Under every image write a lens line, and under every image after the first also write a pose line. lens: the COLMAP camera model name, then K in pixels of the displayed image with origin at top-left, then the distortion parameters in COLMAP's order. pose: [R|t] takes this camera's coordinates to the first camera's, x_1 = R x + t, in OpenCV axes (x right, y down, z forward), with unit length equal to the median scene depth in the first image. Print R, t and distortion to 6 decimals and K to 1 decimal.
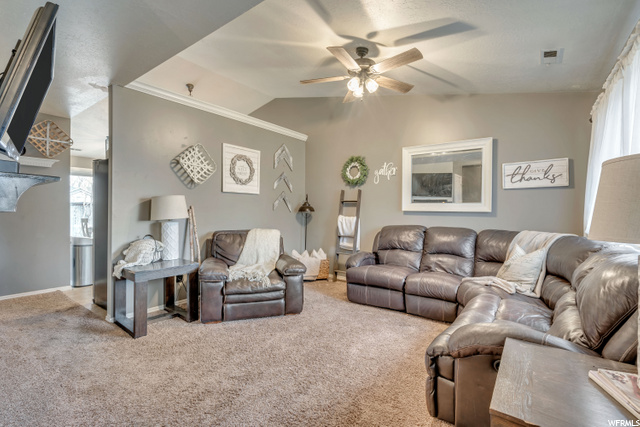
lens RADIAL K [[293.4, 0, 318.9], [0, 293.4, 212.6], [0, 0, 1]] dist [0.000297, 0.000028]
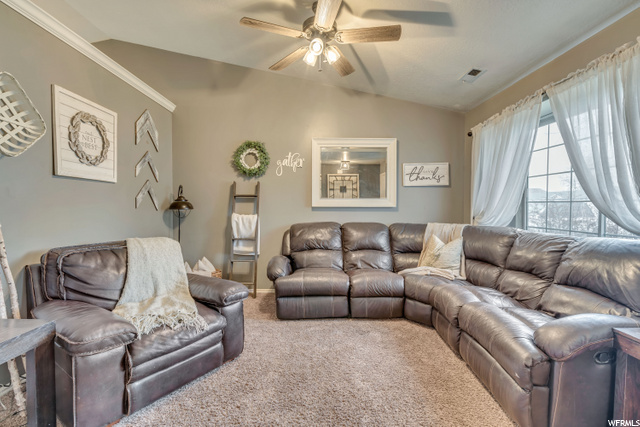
lens RADIAL K [[293.4, 0, 317.6], [0, 293.4, 211.9], [0, 0, 1]] dist [0.000297, 0.000028]
pose [[0.796090, -0.020642, 0.604826, -0.293819], [0.014192, 0.999780, 0.015442, -0.004598], [-0.605011, -0.003710, 0.796208, 0.296166]]
